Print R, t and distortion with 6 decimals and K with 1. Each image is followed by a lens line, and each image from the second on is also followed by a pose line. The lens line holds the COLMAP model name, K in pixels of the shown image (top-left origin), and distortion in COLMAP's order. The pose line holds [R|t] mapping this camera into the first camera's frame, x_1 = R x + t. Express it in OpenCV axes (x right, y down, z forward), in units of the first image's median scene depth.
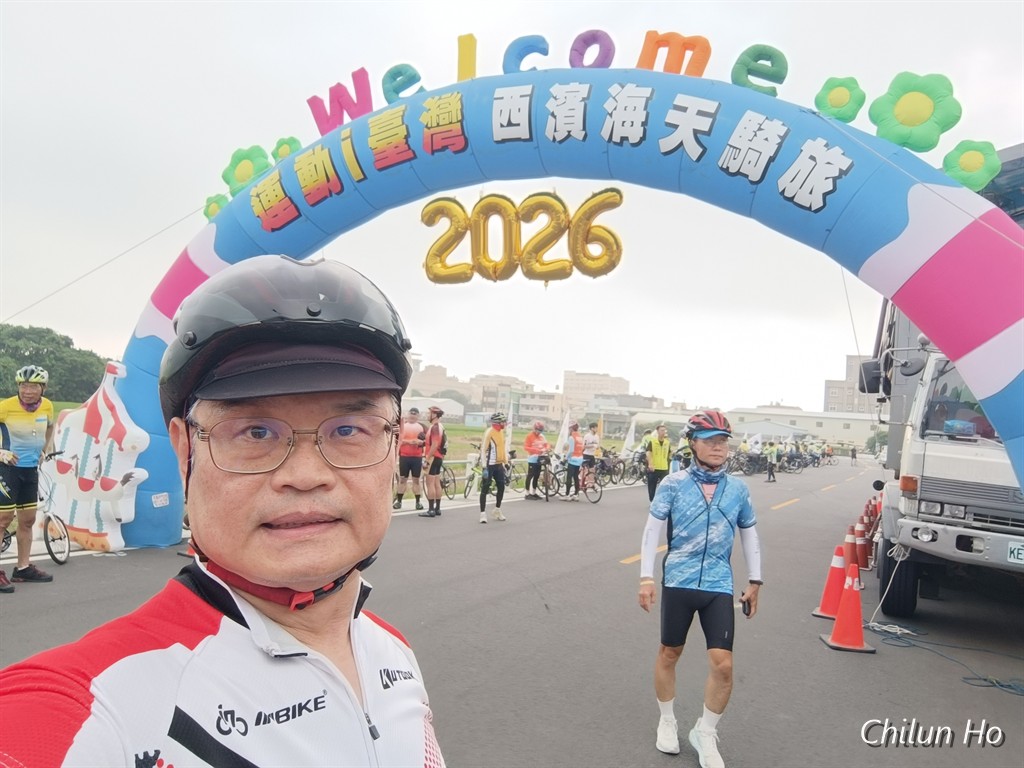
lens RADIAL K [[724.3, 0, 502.8], [0, 724.3, 388.8], [0, 0, 1]] dist [0.080565, -0.172286]
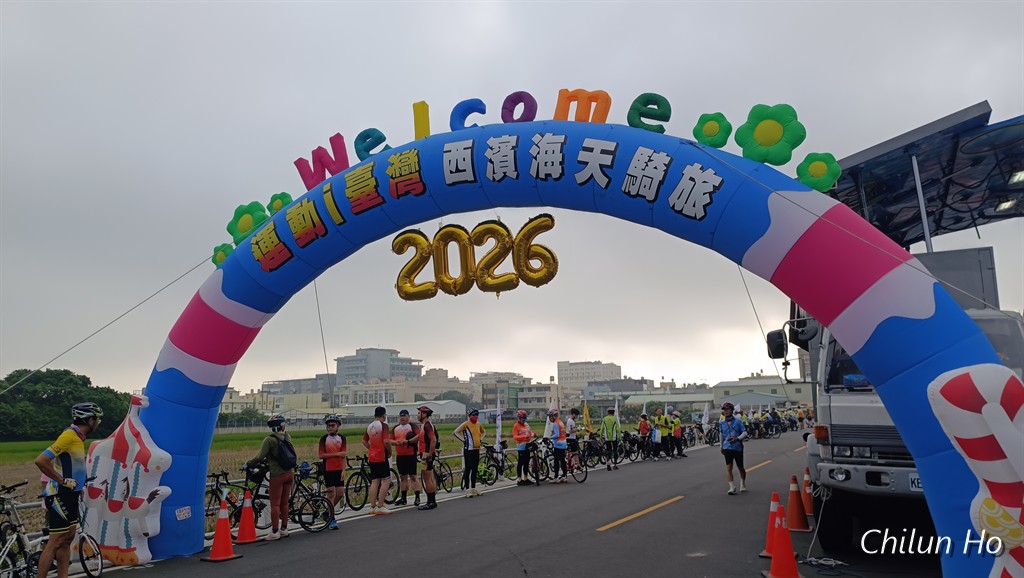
lens RADIAL K [[682.6, 0, 512.0], [0, 682.6, 289.0], [0, 0, 1]] dist [0.036158, -0.060792]
pose [[0.995221, -0.093528, 0.028065, 0.045844], [0.096519, 0.985784, -0.137530, 0.005669], [-0.014803, 0.139581, 0.990100, -0.117627]]
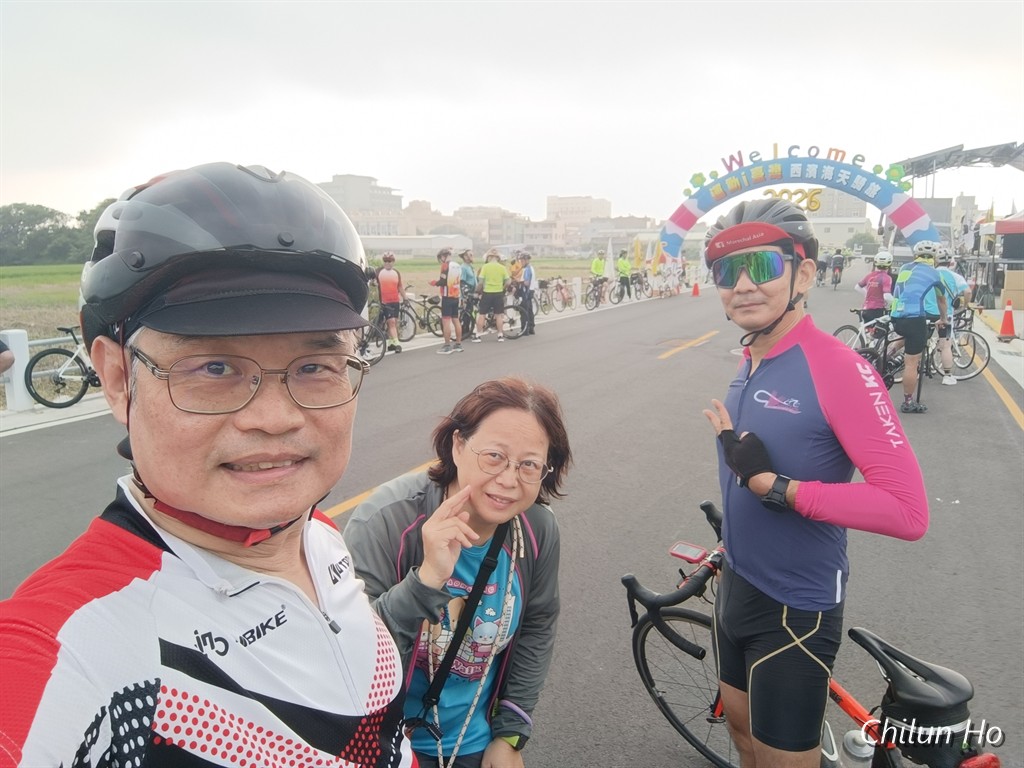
lens RADIAL K [[724.3, 0, 502.8], [0, 724.3, 388.8], [0, 0, 1]] dist [0.080565, -0.172286]
pose [[0.996065, -0.085483, 0.023400, -1.667877], [0.077810, 0.969860, 0.230905, -0.249475], [-0.042433, -0.228176, 0.972695, -2.902340]]
